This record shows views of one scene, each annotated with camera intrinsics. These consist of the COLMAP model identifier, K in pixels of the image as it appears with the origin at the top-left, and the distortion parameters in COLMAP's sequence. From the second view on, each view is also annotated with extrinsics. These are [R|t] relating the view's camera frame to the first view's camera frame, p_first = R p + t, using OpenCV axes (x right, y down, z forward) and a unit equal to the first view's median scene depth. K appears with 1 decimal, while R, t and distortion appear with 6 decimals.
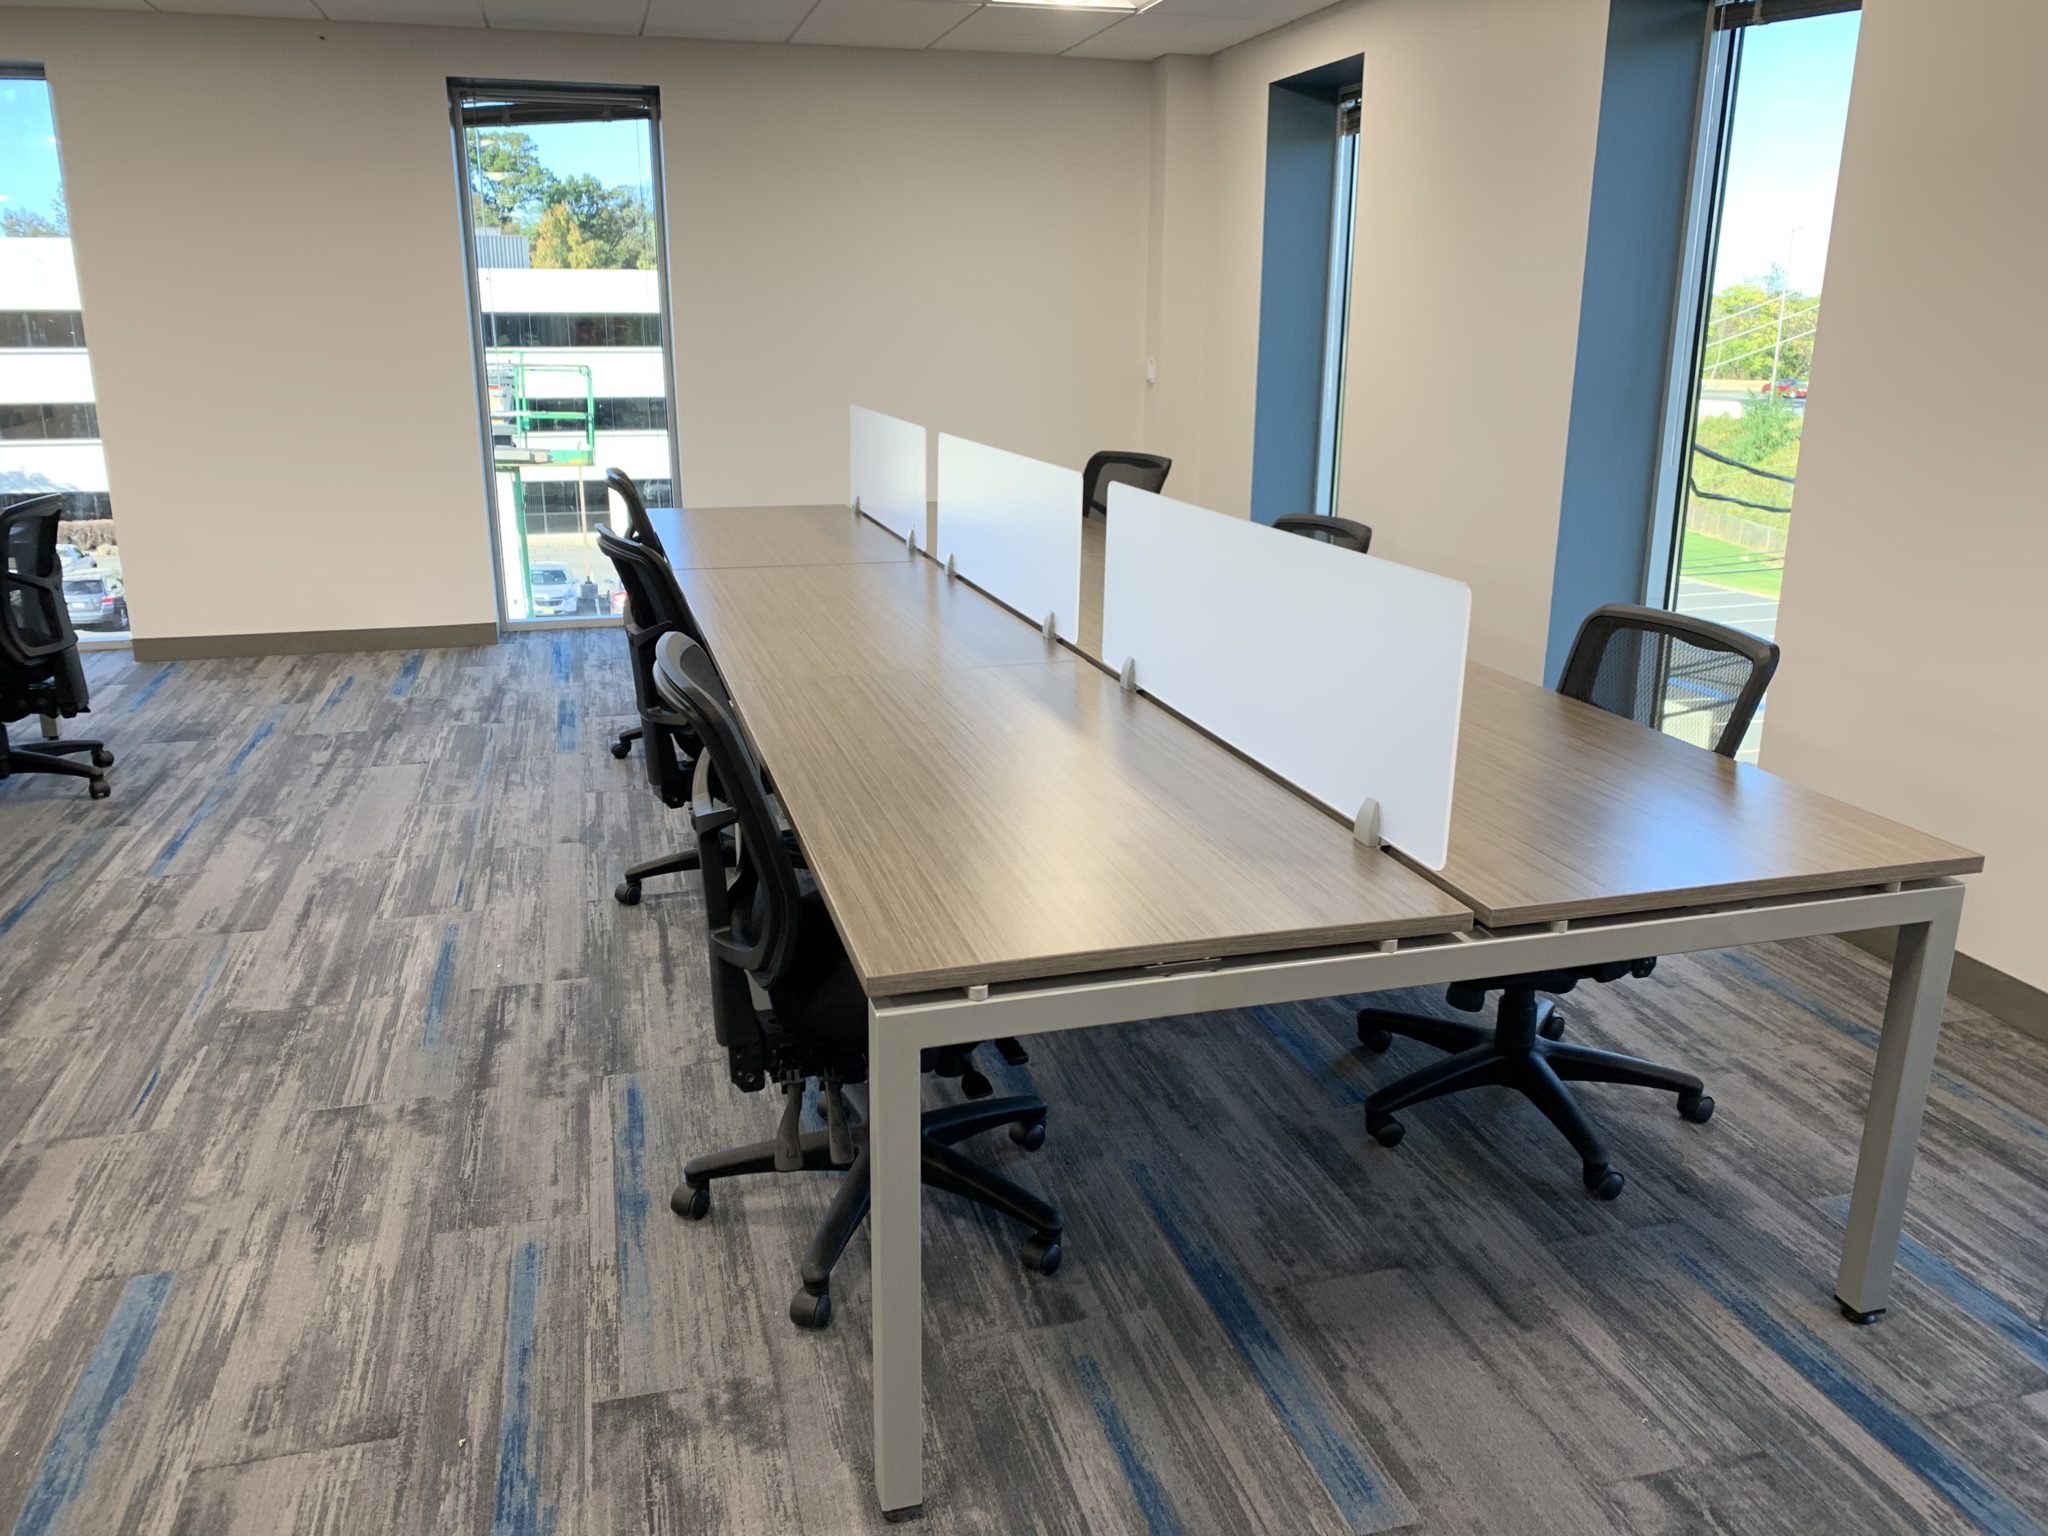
lens RADIAL K [[1564.8, 0, 1024.0], [0, 1564.8, 768.0], [0, 0, 1]] dist [0.012933, -0.000970]
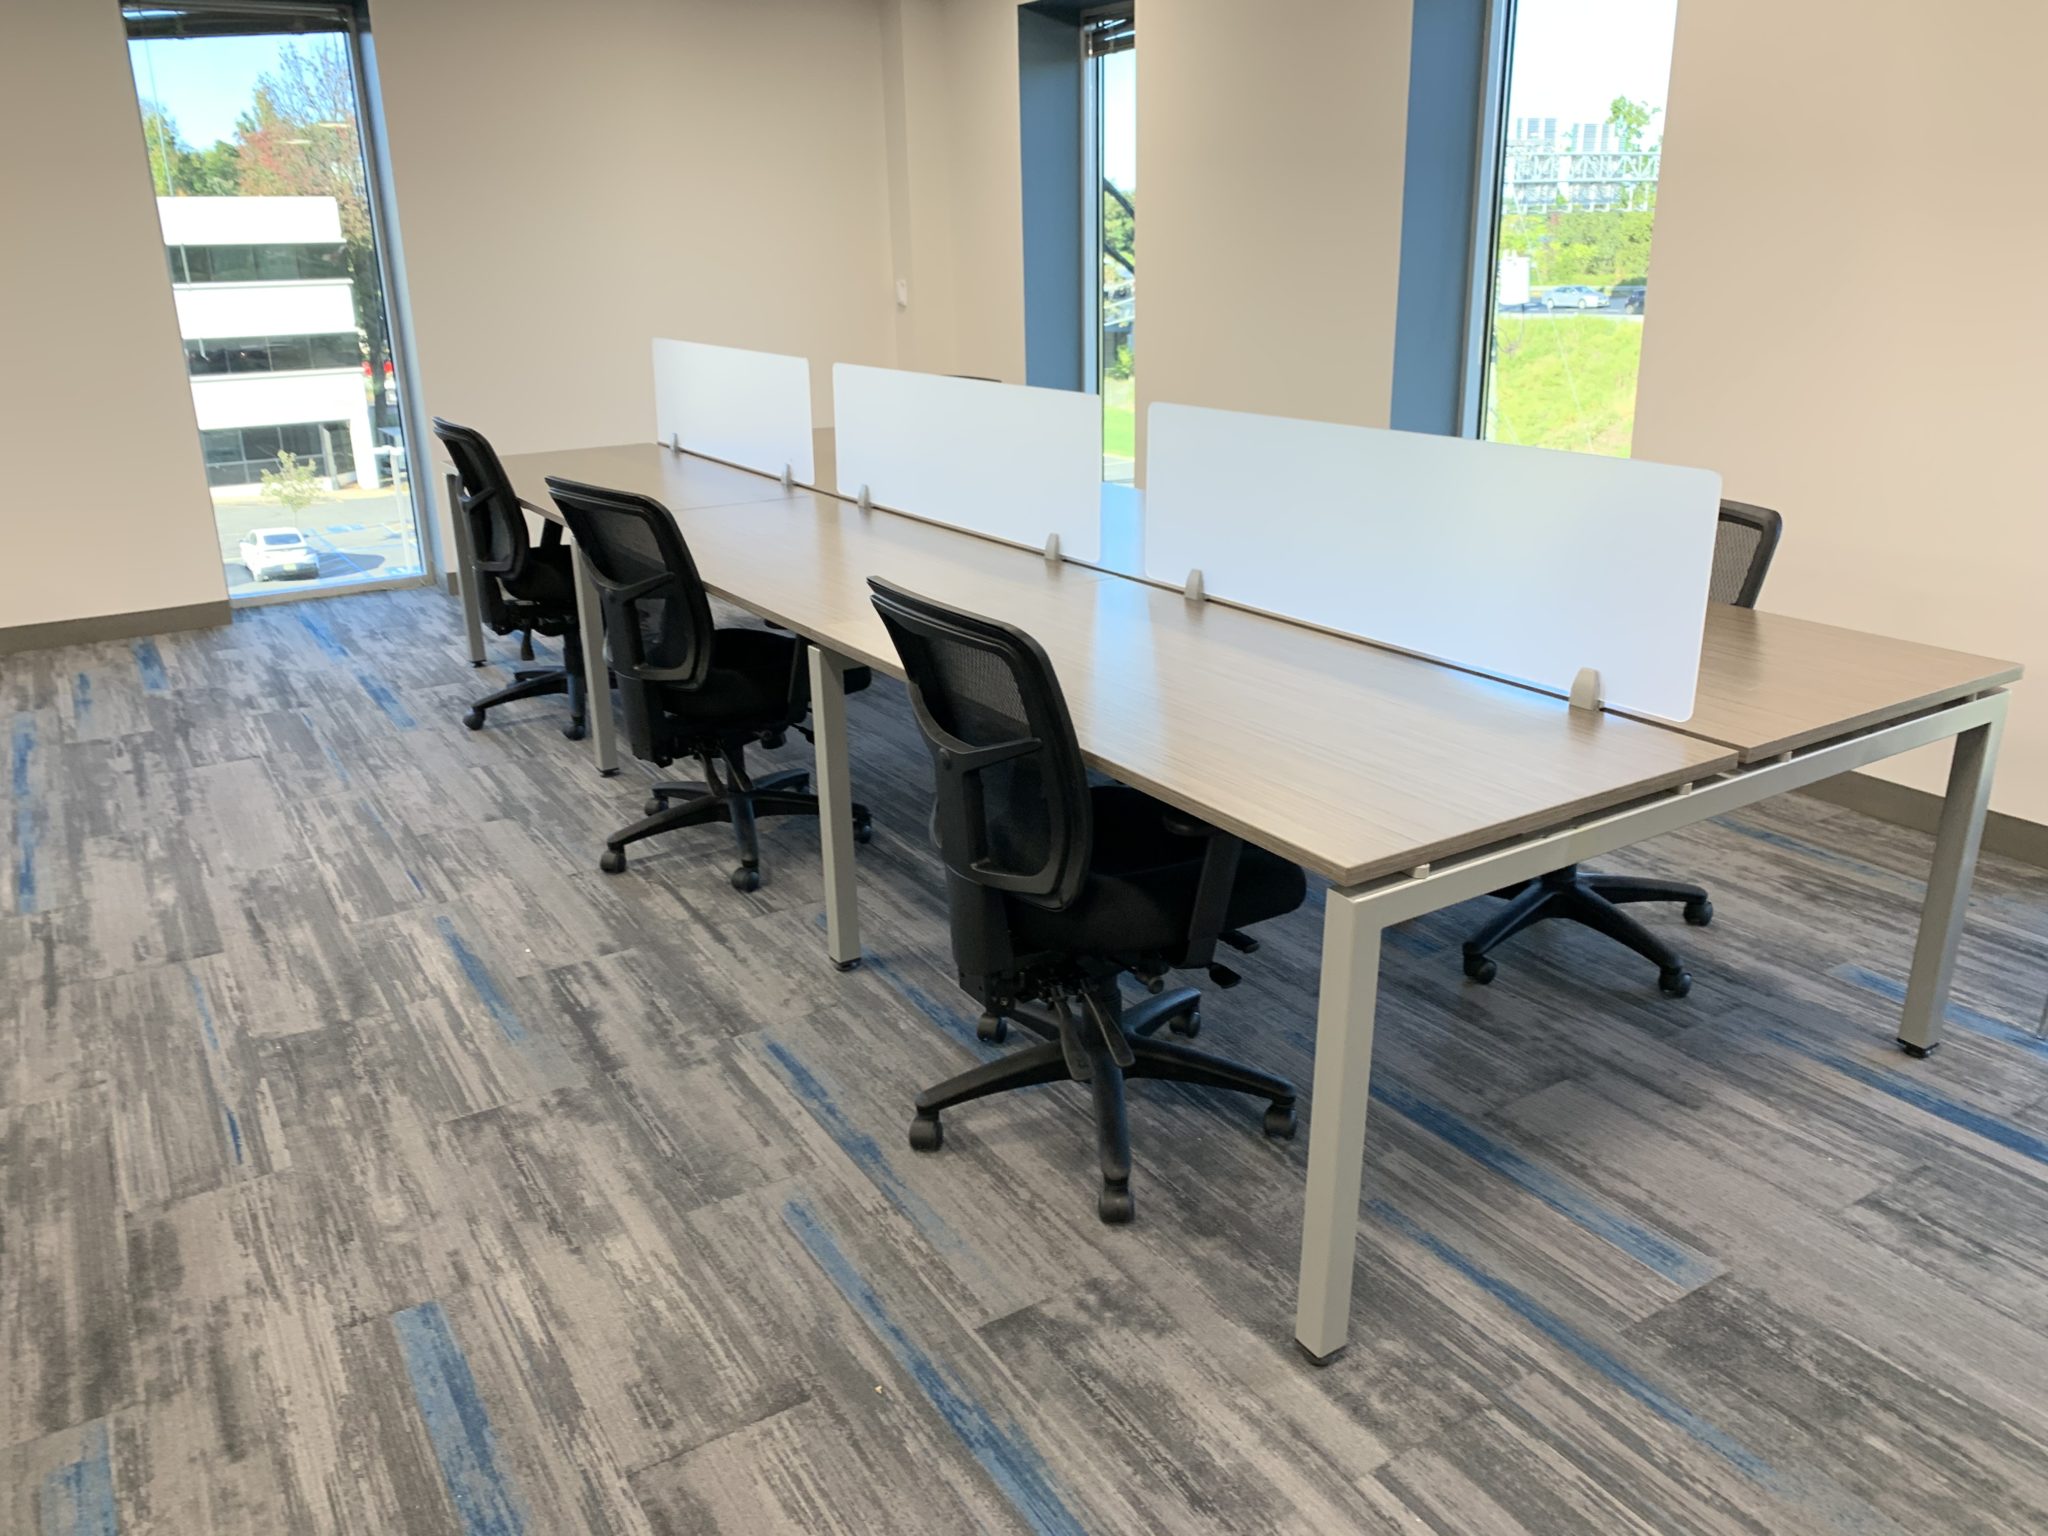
lens RADIAL K [[1551.2, 0, 1024.0], [0, 1551.2, 768.0], [0, 0, 1]] dist [0.038634, -0.043384]
pose [[0.957306, -0.113600, 0.265821, -0.358693], [0.100656, 0.992996, 0.061868, -0.014922], [-0.270988, -0.032470, 0.962035, 0.016980]]
